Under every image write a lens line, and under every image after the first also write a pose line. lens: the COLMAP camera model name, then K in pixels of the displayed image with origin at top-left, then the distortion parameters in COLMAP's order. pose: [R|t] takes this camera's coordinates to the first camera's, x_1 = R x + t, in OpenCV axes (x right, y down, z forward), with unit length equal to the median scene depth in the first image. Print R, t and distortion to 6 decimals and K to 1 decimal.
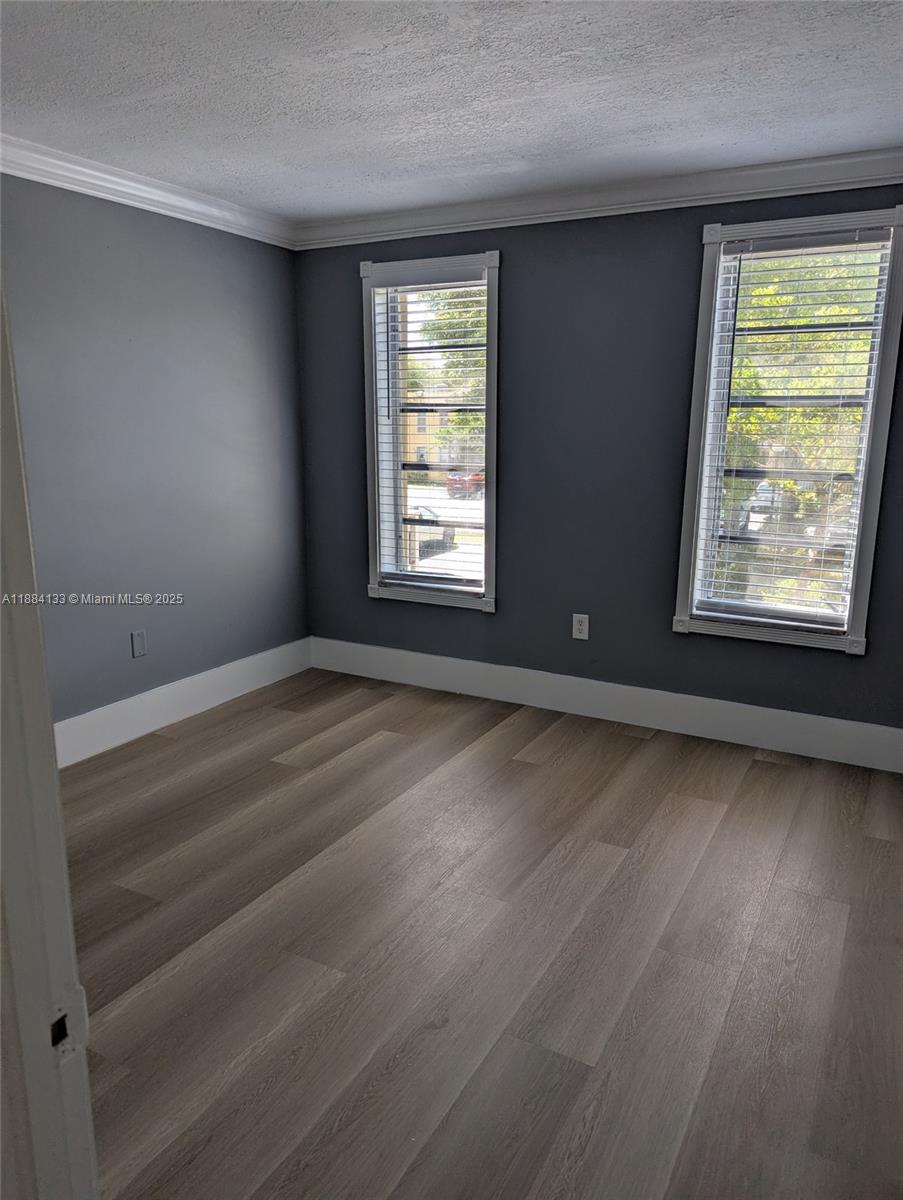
lens RADIAL K [[820.2, 0, 452.0], [0, 820.2, 624.1], [0, 0, 1]] dist [0.195515, -0.230033]
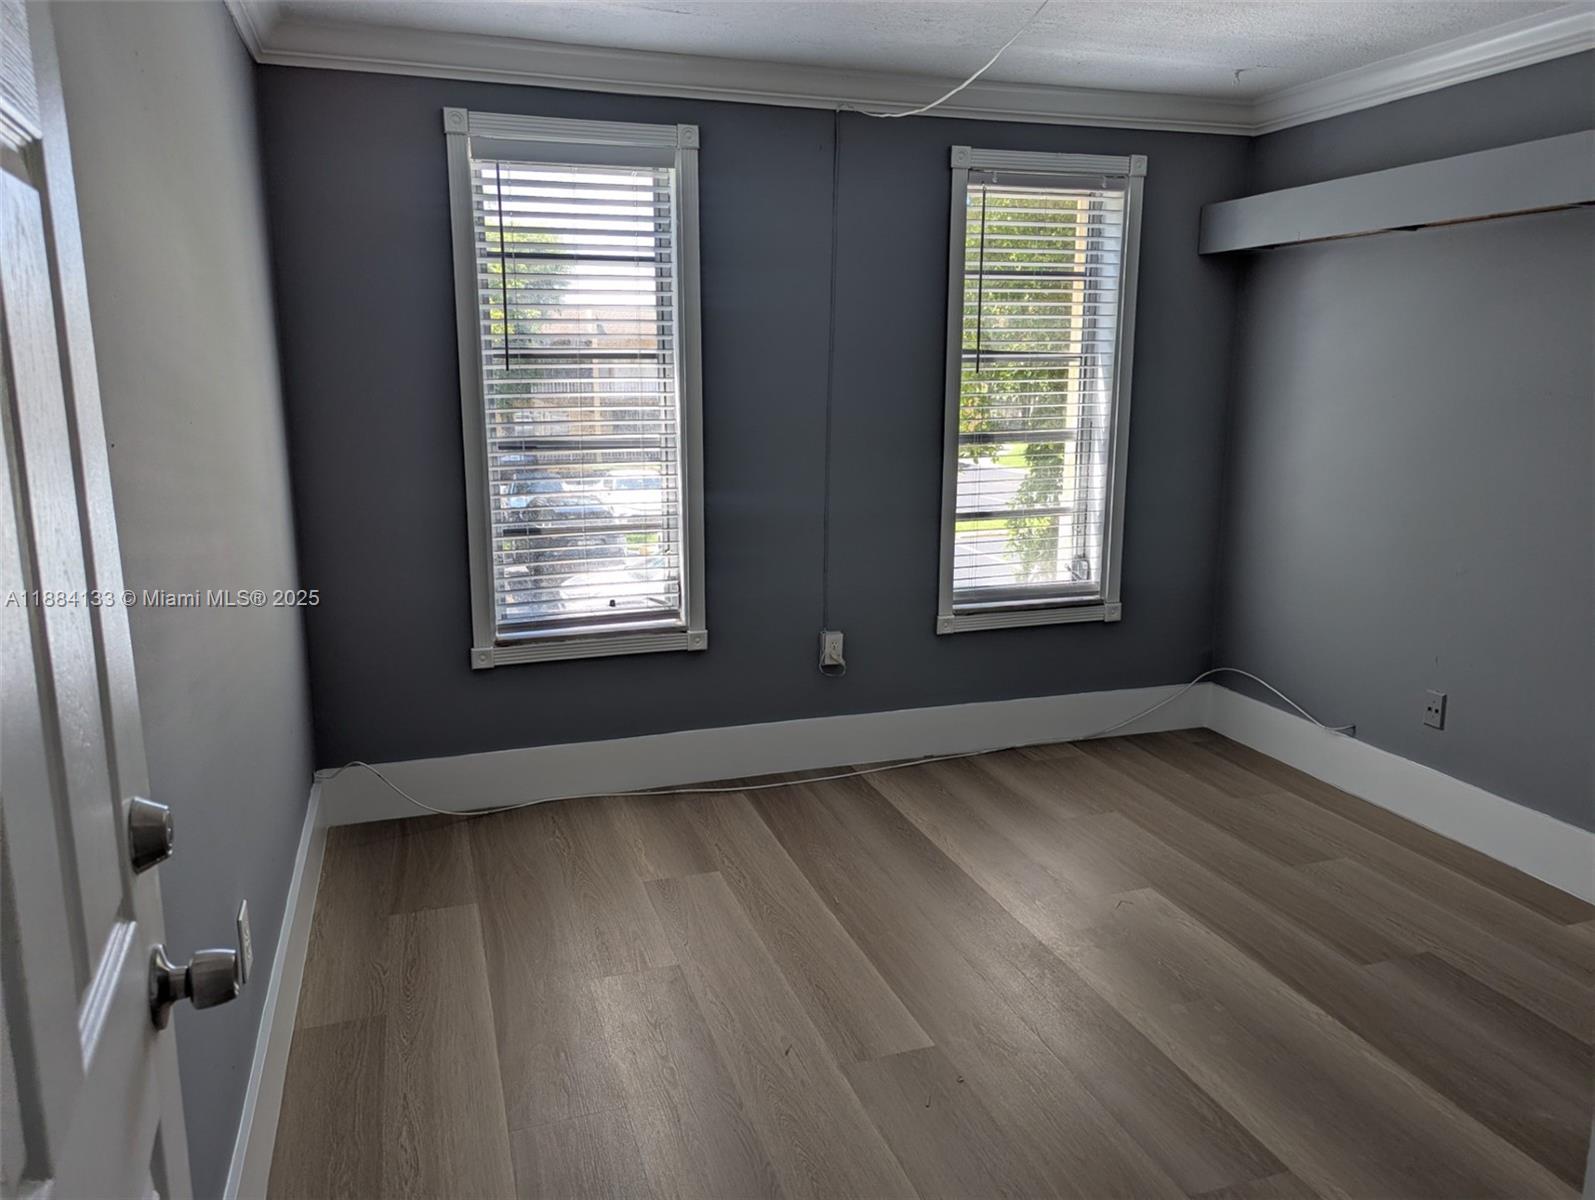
lens RADIAL K [[1151.3, 0, 797.5], [0, 1151.3, 600.0], [0, 0, 1]] dist [0.056441, 0.000802]
pose [[0.663000, -0.149509, 0.733538, -0.593215], [0.182633, 0.982551, 0.035191, -0.075131], [-0.726000, 0.110637, 0.678737, 0.305740]]
